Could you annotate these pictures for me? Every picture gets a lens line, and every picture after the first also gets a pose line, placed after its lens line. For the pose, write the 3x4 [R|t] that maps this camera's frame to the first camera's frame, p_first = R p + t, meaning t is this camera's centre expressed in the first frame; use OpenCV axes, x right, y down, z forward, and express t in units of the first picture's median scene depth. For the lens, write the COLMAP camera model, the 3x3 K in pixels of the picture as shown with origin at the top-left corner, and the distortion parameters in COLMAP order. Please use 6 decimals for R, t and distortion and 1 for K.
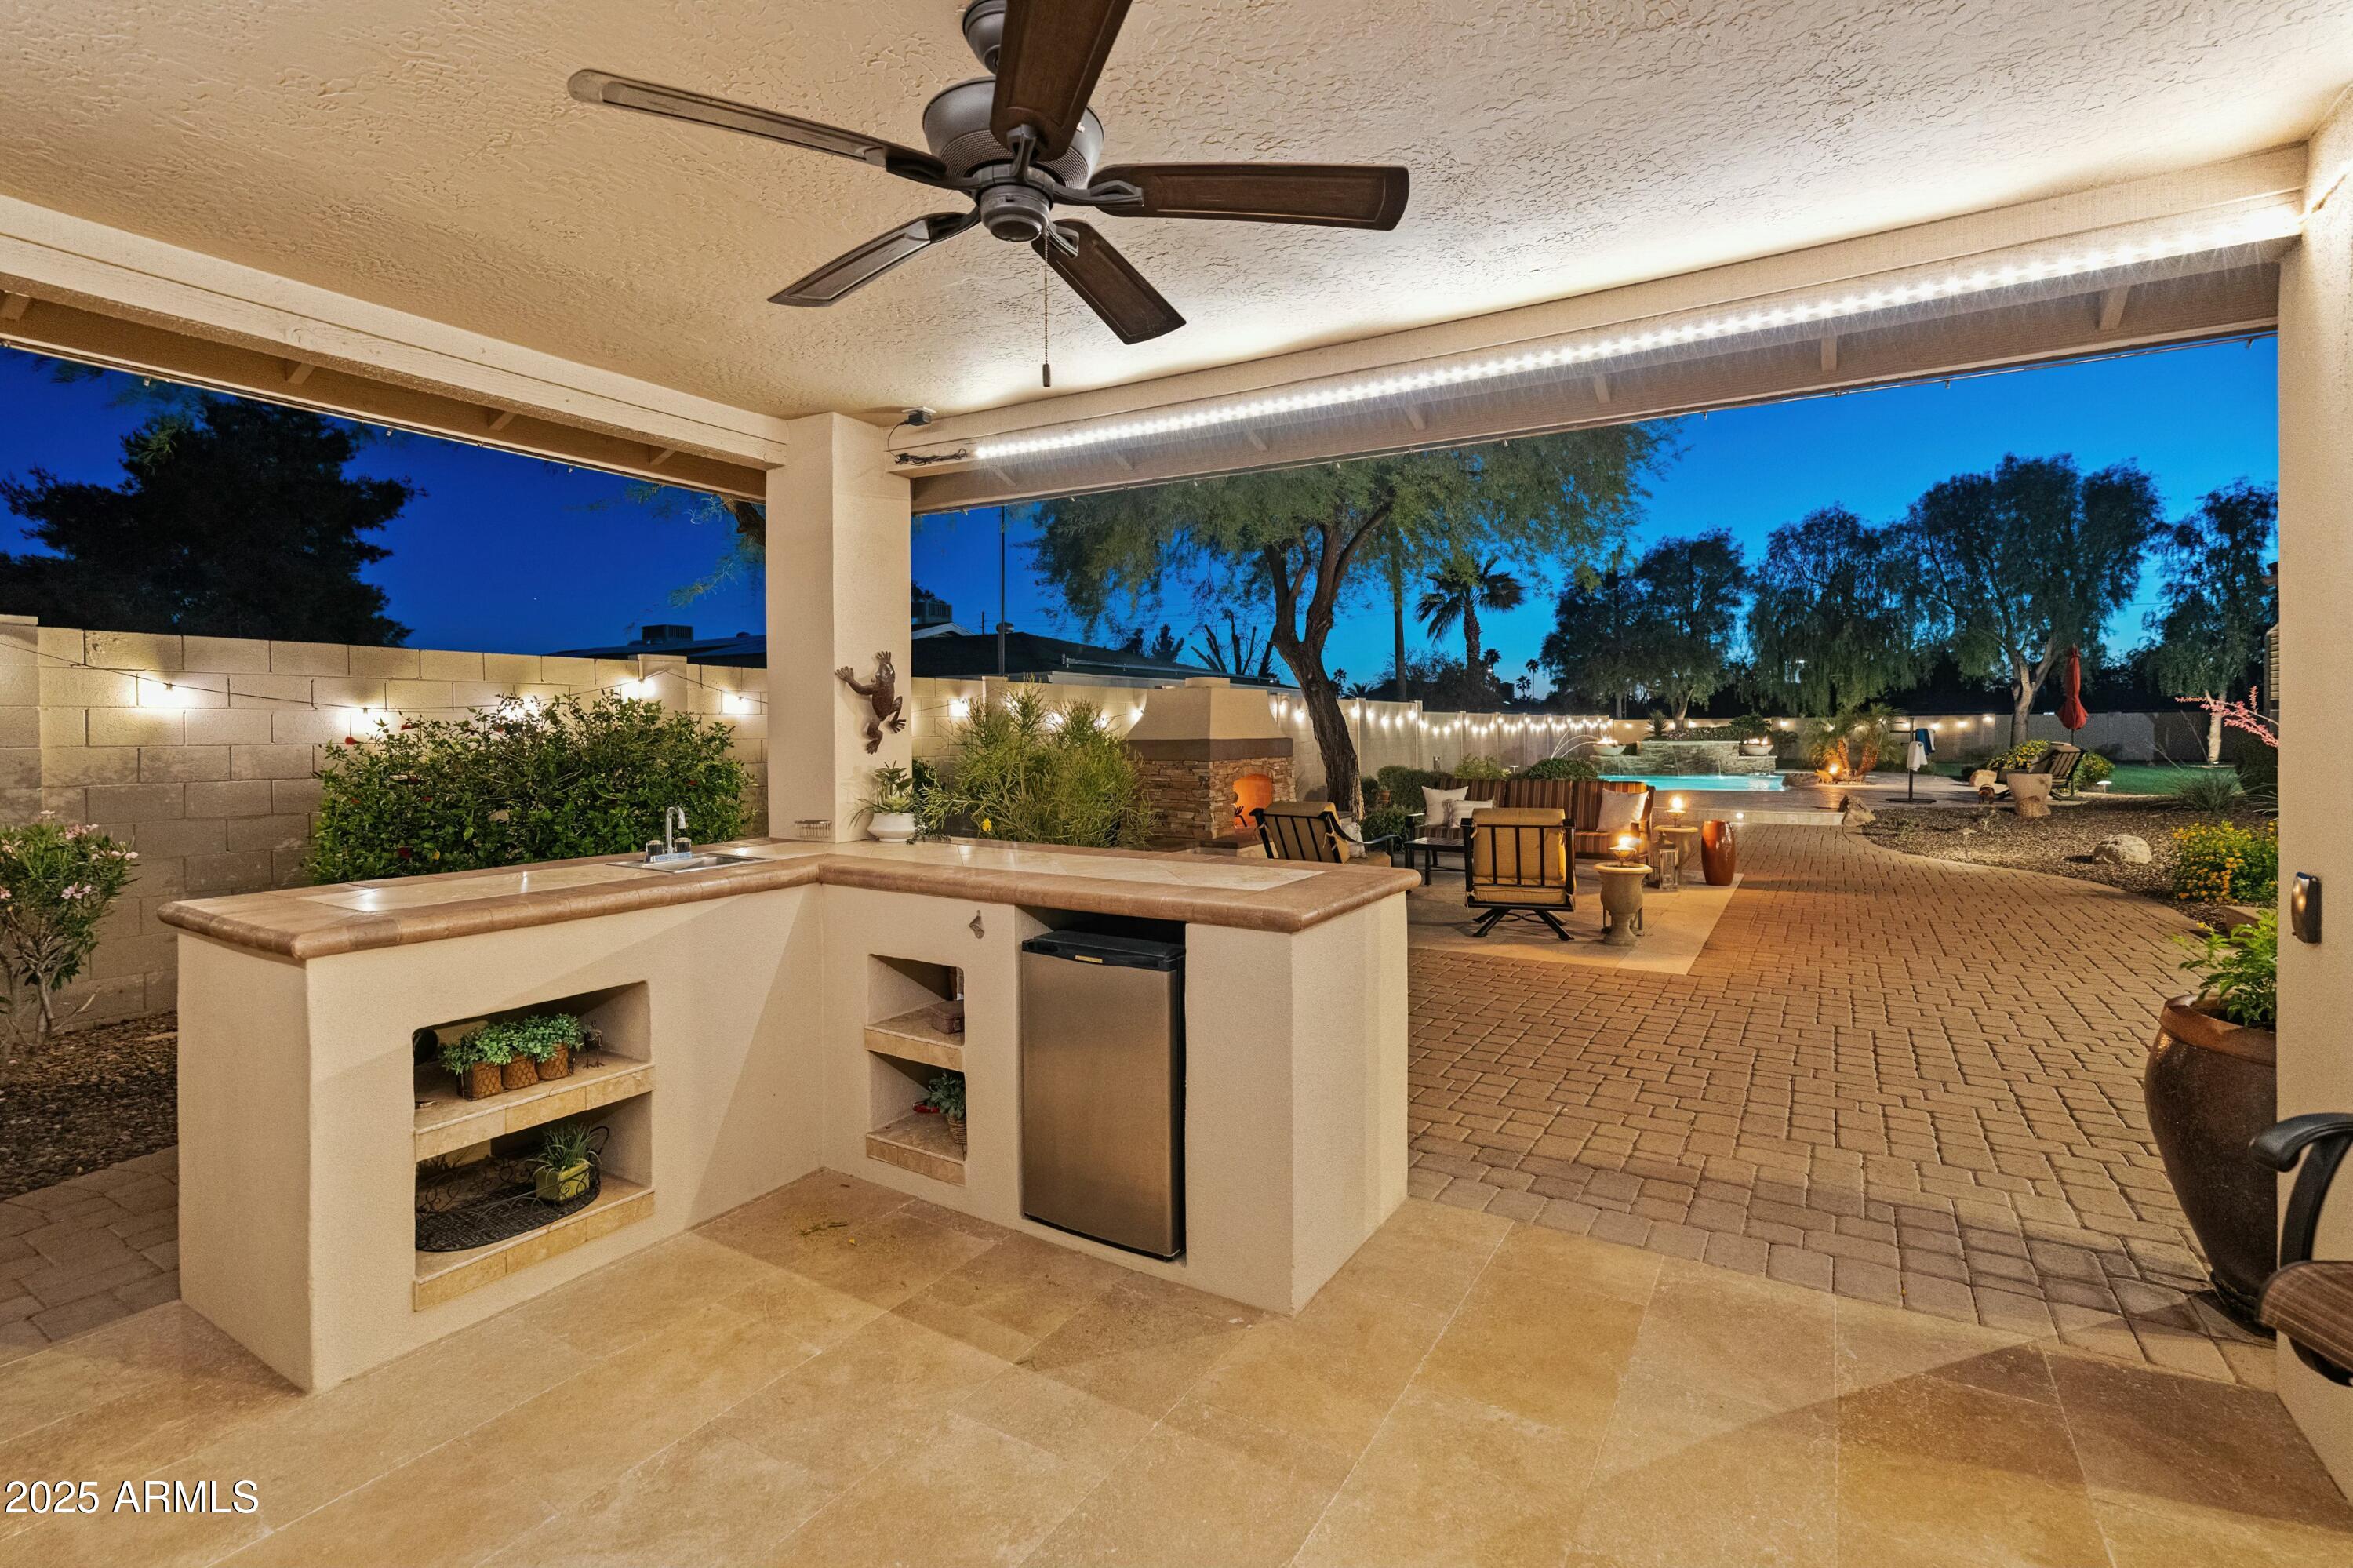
lens RADIAL K [[1084.4, 0, 1180.2], [0, 1084.4, 746.2], [0, 0, 1]] dist [0.002403, 0.000301]
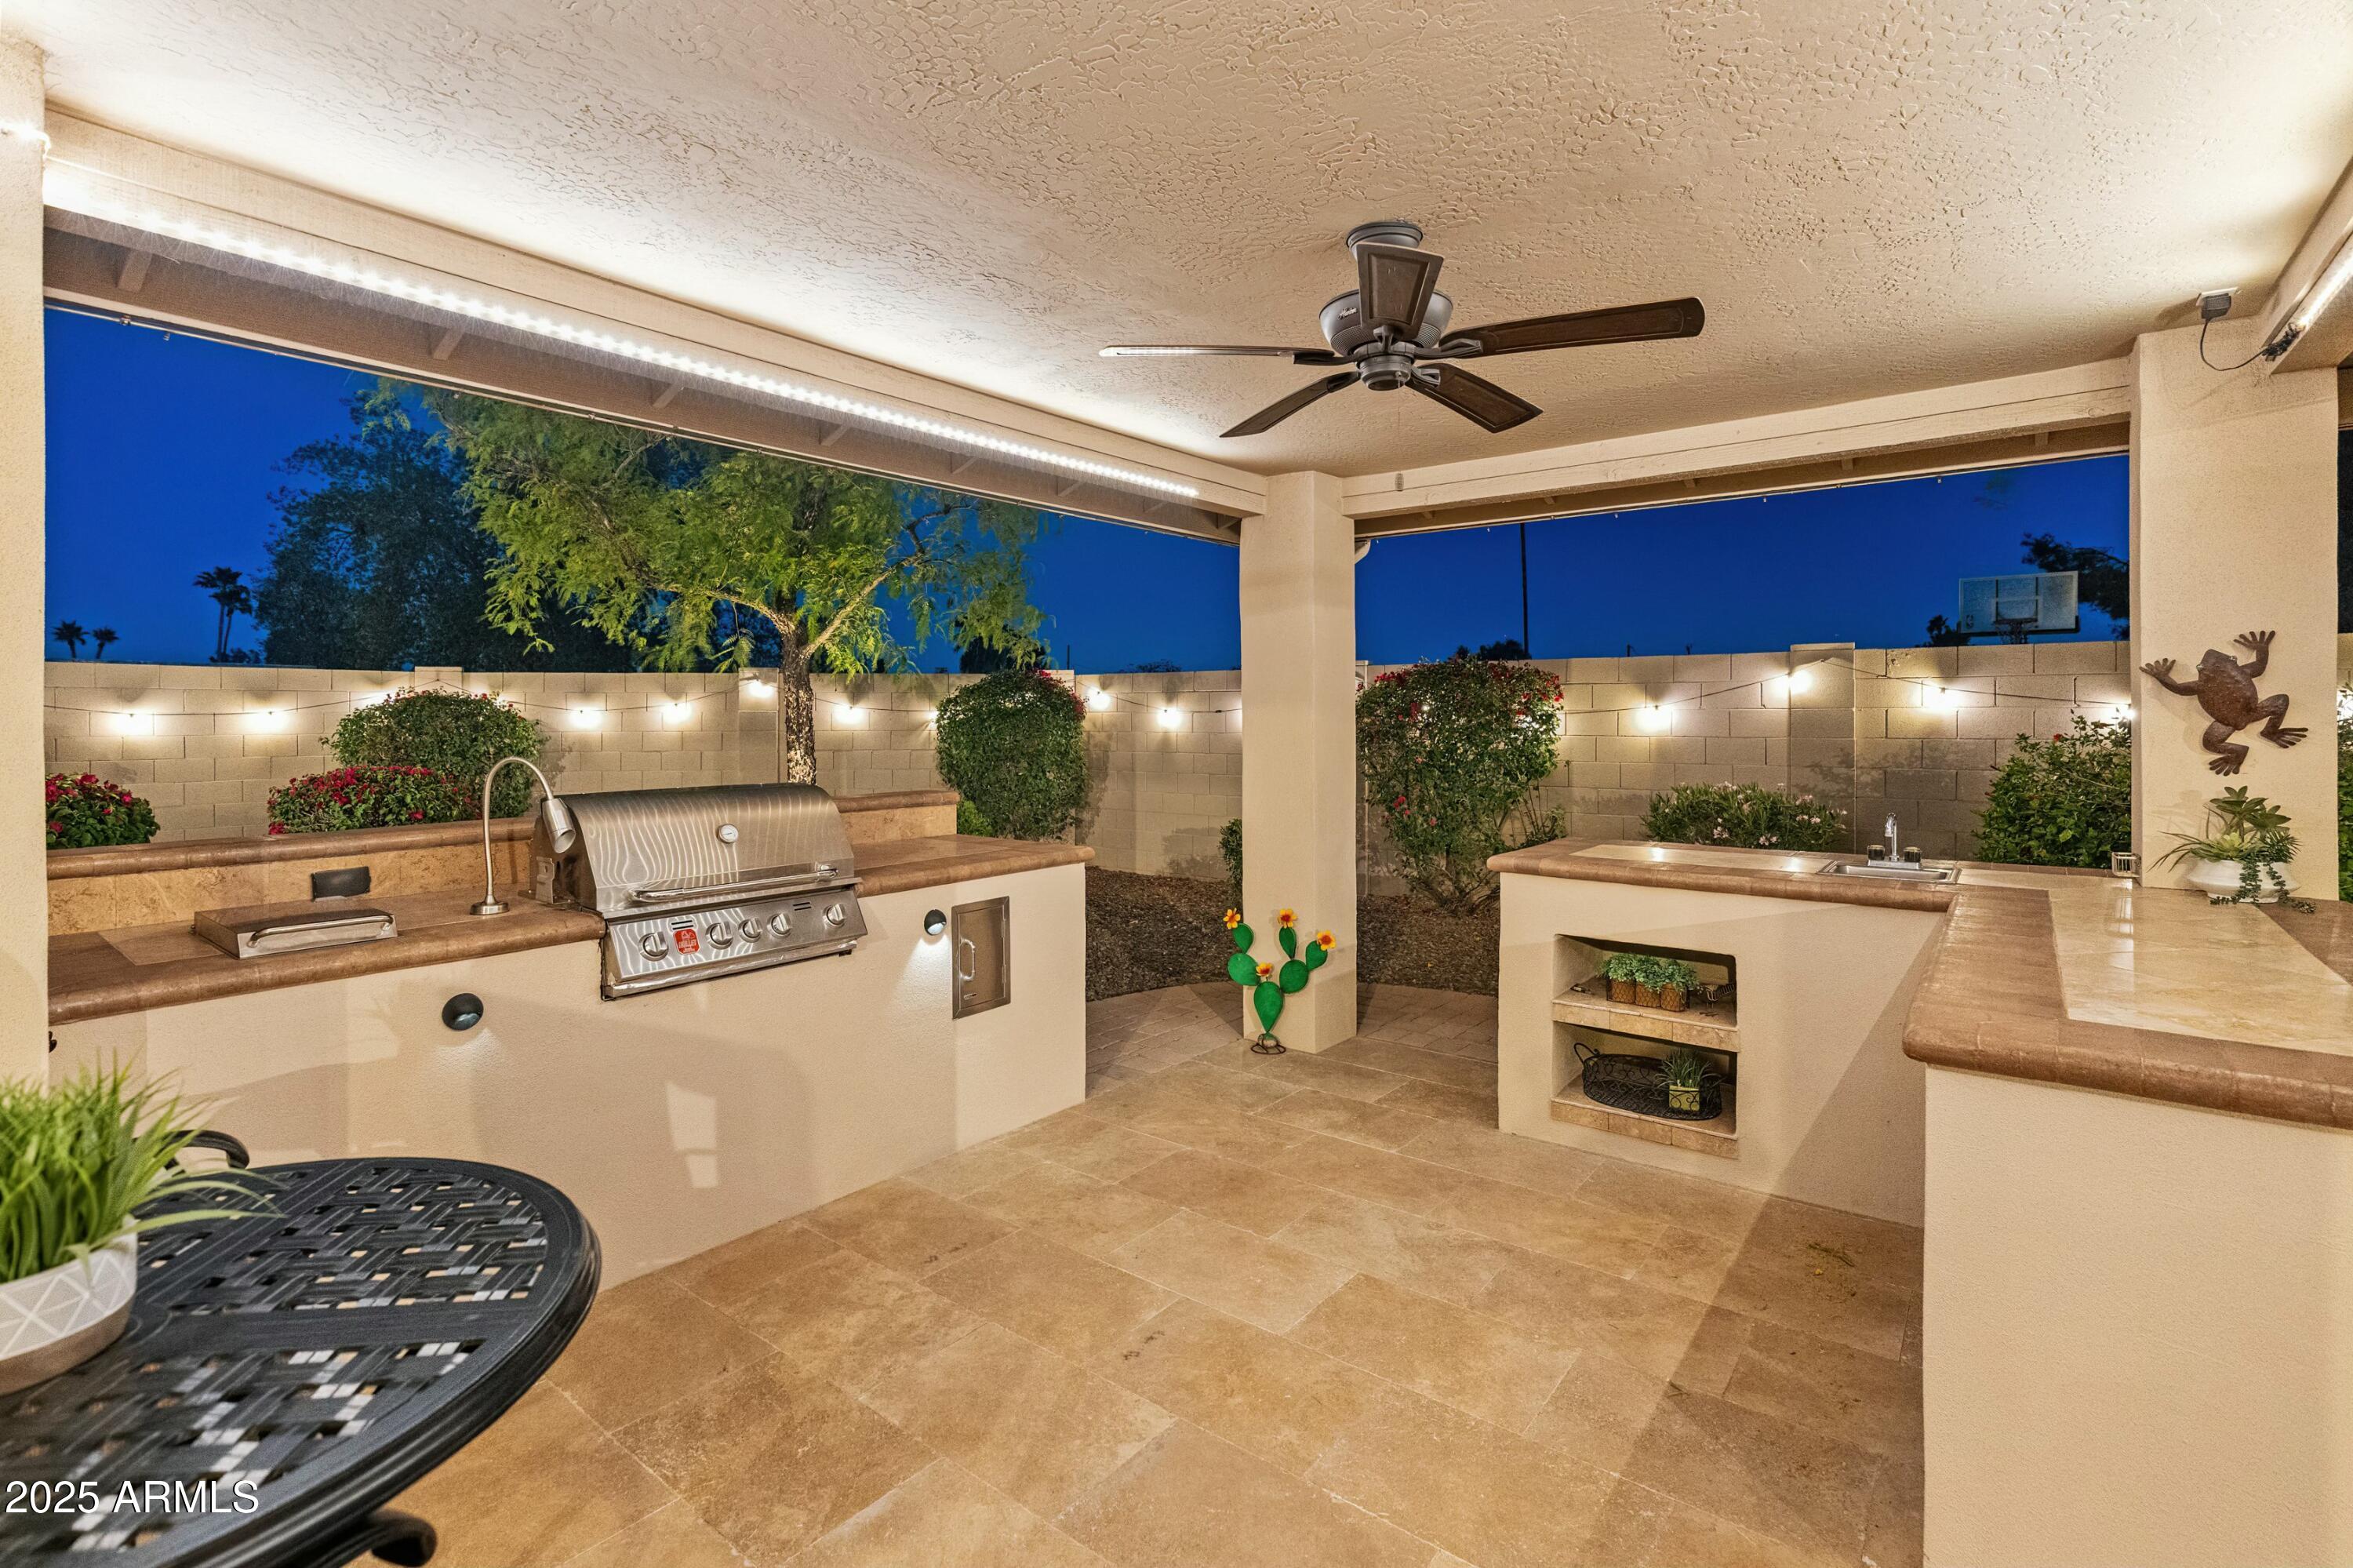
lens RADIAL K [[1084.4, 0, 1150.4], [0, 1084.4, 721.9], [0, 0, 1]] dist [0.002403, 0.000301]
pose [[-0.127260, 0.007745, -0.991839, 0.857137], [-0.014024, 0.999856, 0.009607, -0.041610], [0.991770, 0.015132, -0.127133, 0.612642]]
